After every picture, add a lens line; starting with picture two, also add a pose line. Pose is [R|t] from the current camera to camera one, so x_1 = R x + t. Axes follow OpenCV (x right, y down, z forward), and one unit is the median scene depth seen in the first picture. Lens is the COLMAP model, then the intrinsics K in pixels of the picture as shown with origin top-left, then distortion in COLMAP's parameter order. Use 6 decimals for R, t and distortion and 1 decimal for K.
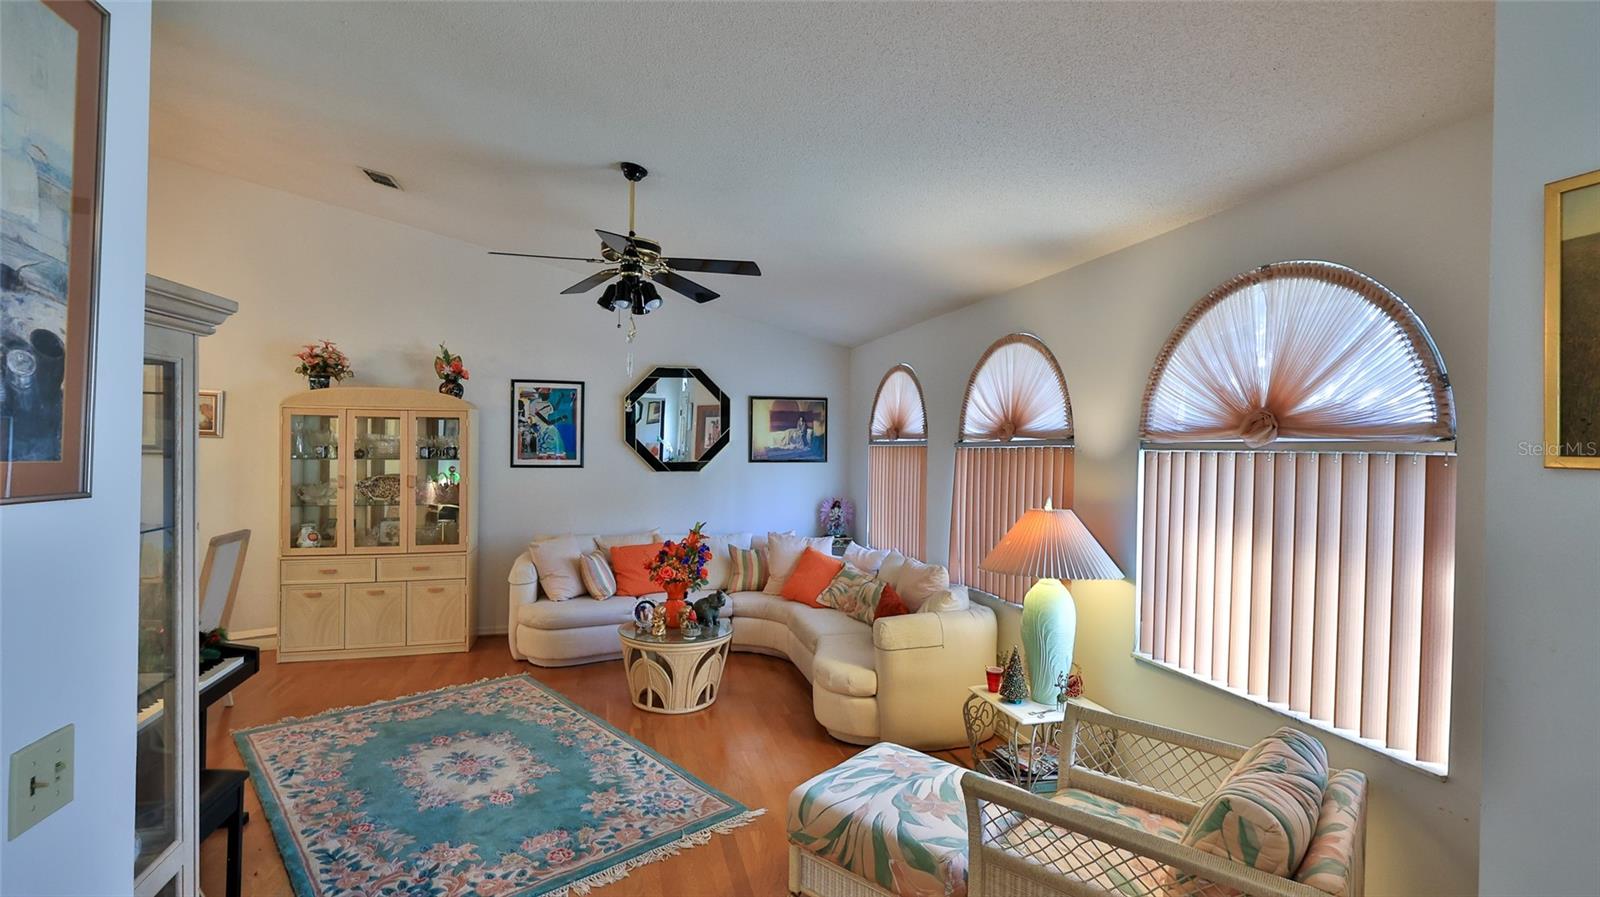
lens RADIAL K [[706.8, 0, 805.4], [0, 706.8, 452.8], [0, 0, 1]] dist [0.001533, 0.000330]
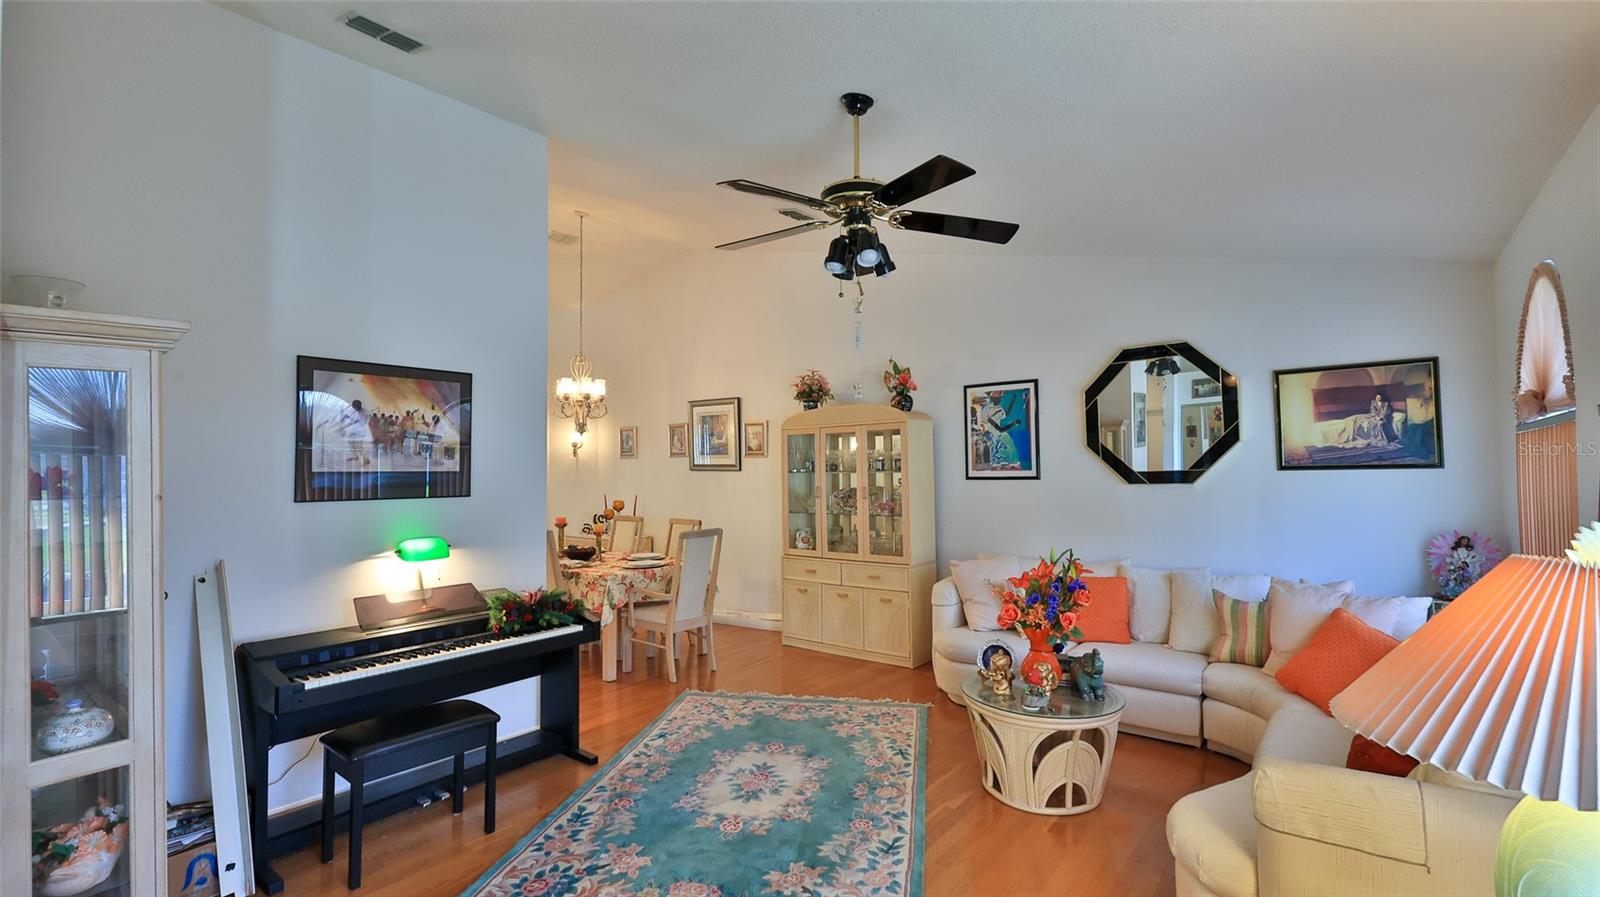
lens RADIAL K [[706.8, 0, 816.7], [0, 706.8, 449.8], [0, 0, 1]] dist [0.001533, 0.000330]
pose [[0.599475, -0.043385, -0.799217, 0.239715], [0.011137, 0.998885, -0.045870, 0.024958], [0.800316, 0.018597, 0.599290, 0.318325]]
